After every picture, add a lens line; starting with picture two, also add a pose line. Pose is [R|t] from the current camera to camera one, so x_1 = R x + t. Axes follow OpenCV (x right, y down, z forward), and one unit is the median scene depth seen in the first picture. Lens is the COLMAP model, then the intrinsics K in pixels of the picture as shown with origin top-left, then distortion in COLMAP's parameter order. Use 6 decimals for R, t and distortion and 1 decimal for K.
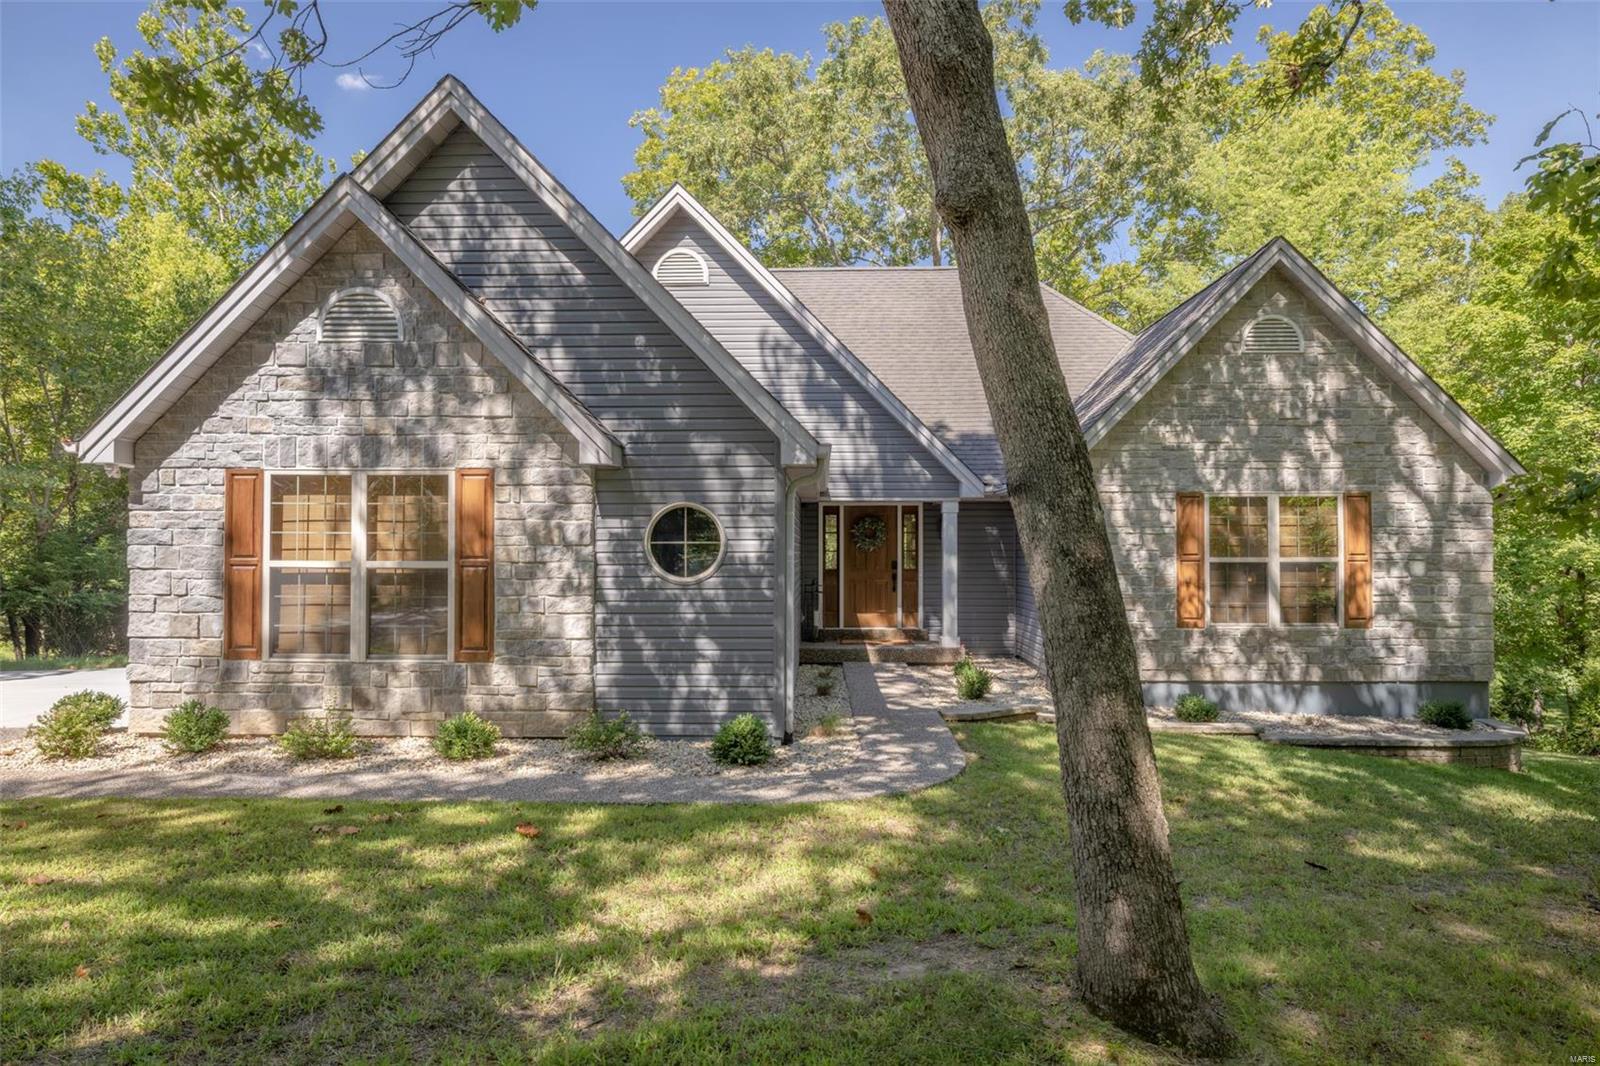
lens RADIAL K [[1005.6, 0, 800.1], [0, 1005.6, 534.7], [0, 0, 1]] dist [-0.001991, 0.002266]
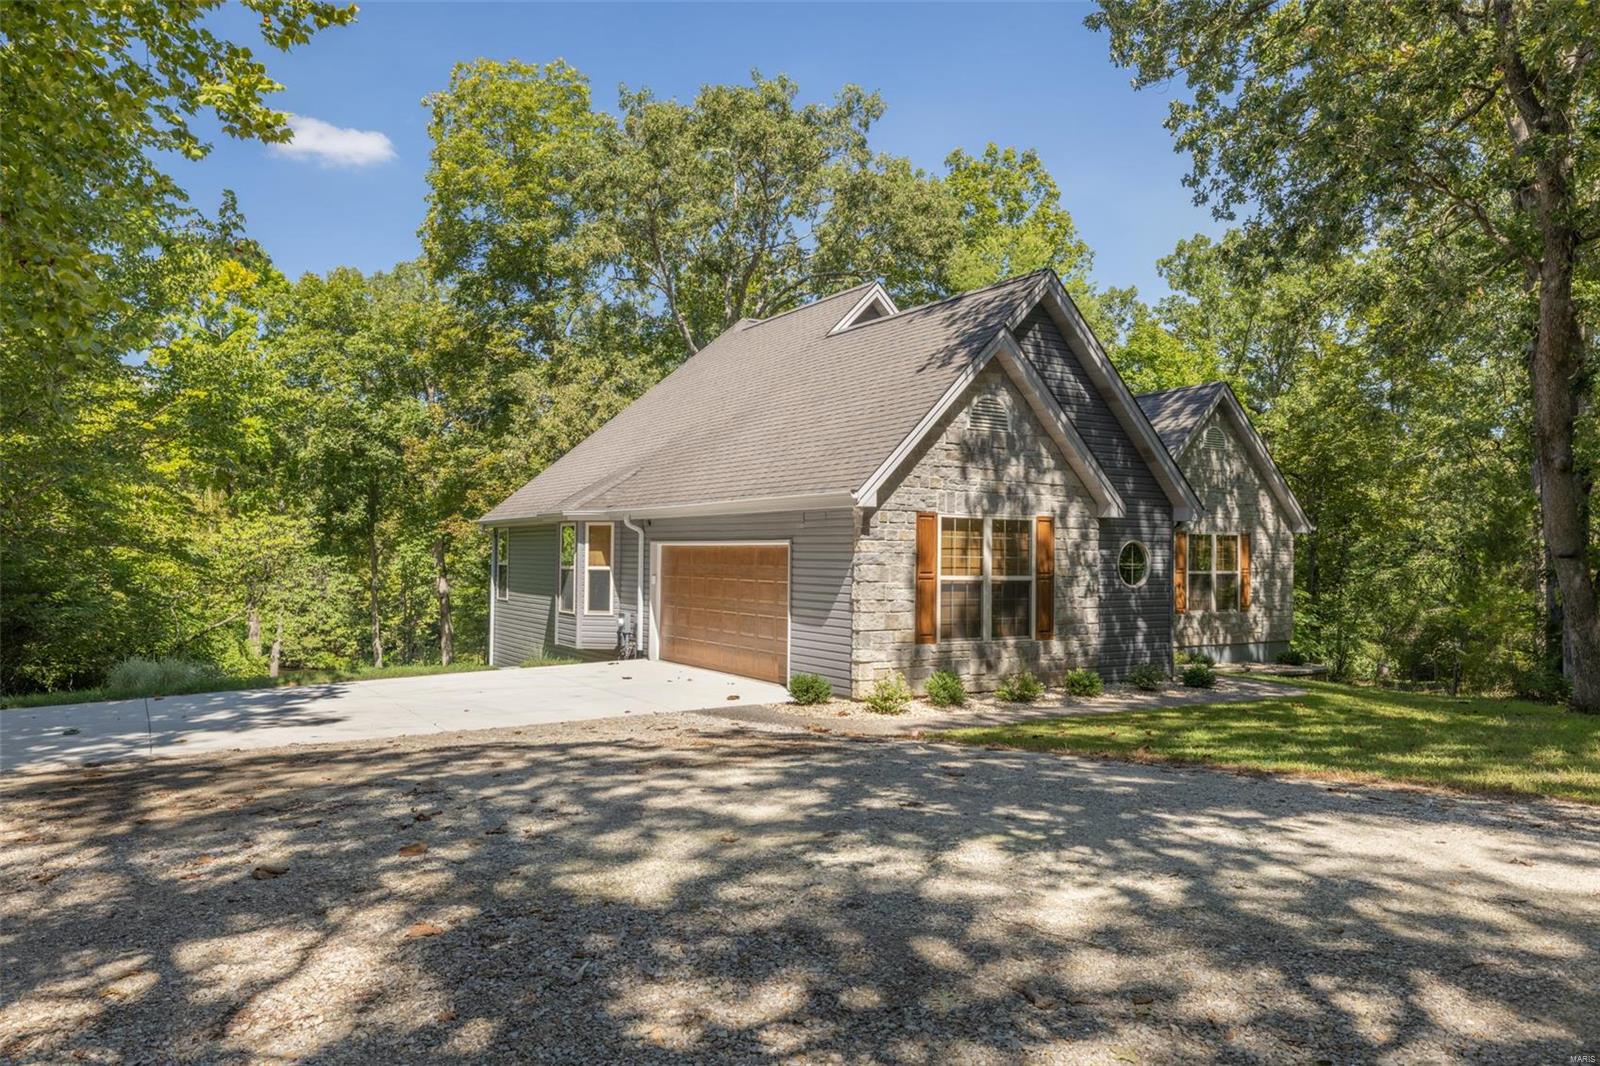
lens RADIAL K [[1105.9, 0, 791.5], [0, 1105.9, 532.6], [0, 0, 1]] dist [-0.000722, 0.000369]
pose [[0.842796, 0.017054, 0.537963, -1.567470], [-0.016200, 0.999849, -0.006317, -0.022748], [-0.537989, -0.003391, 0.842945, -0.241751]]
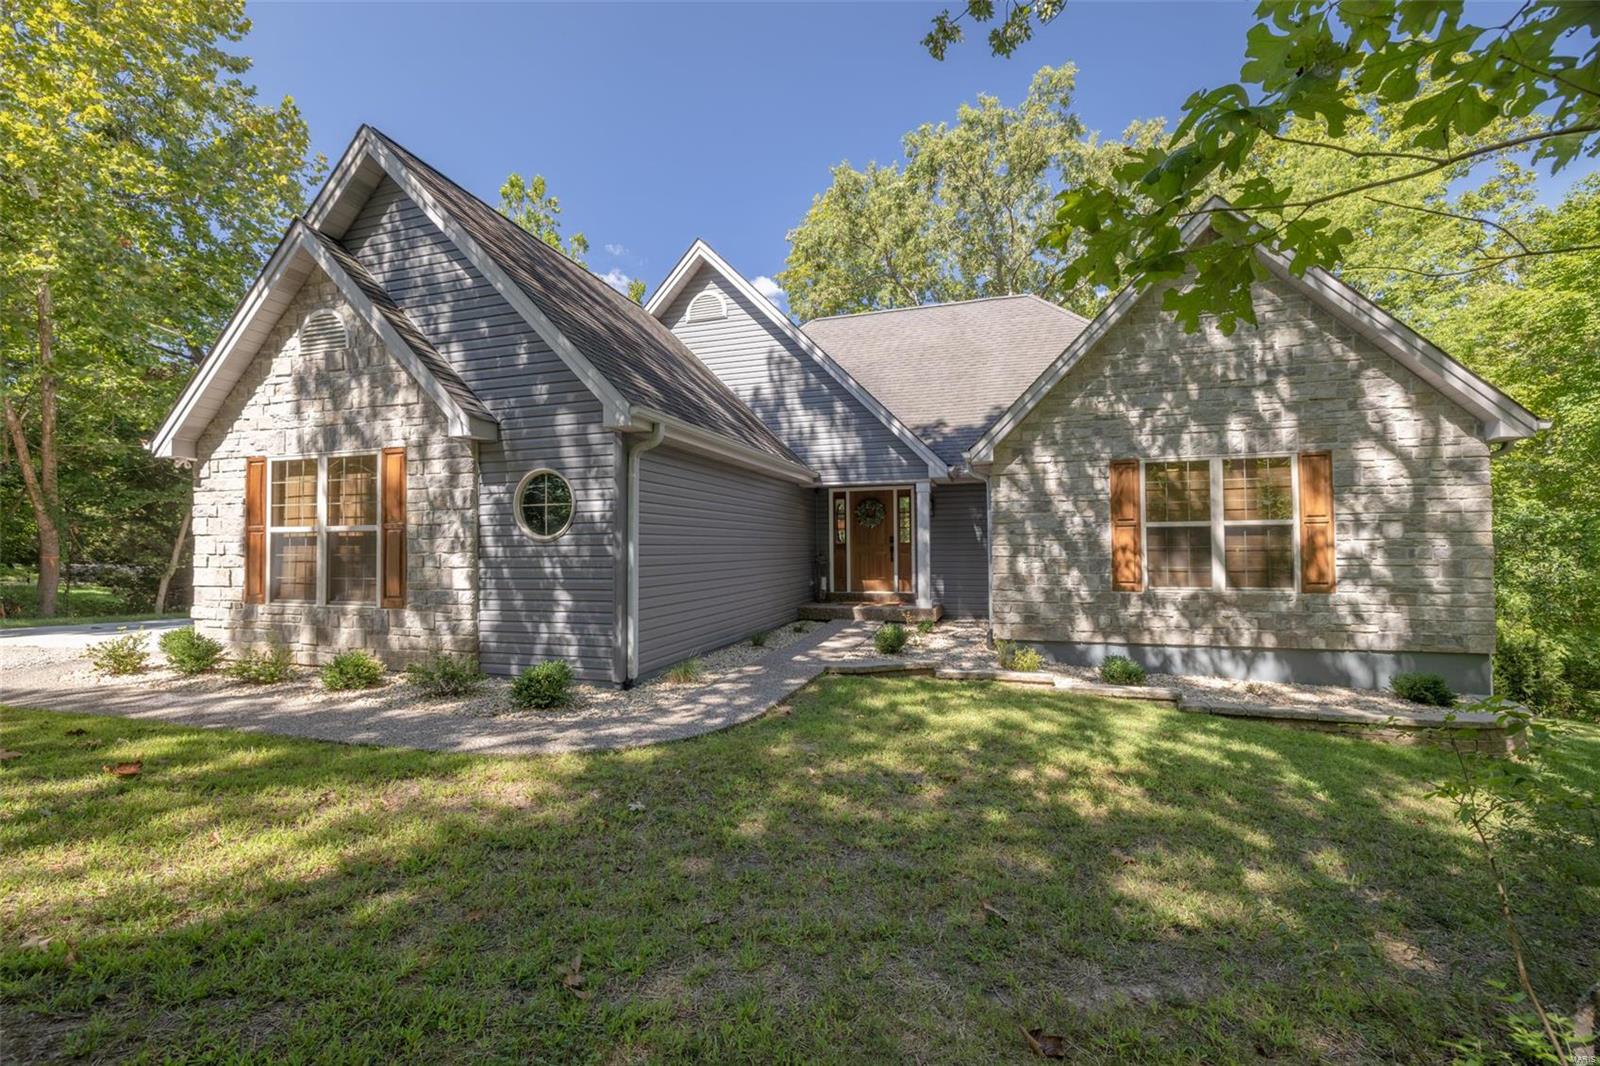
lens RADIAL K [[668.9, 0, 795.9], [0, 668.9, 532.3], [0, 0, 1]] dist [-0.001843, -0.000454]
pose [[0.961443, -0.014923, -0.274599, 0.355147], [0.012789, 0.999873, -0.009560, 0.048705], [0.274707, 0.005680, 0.961511, 0.356167]]
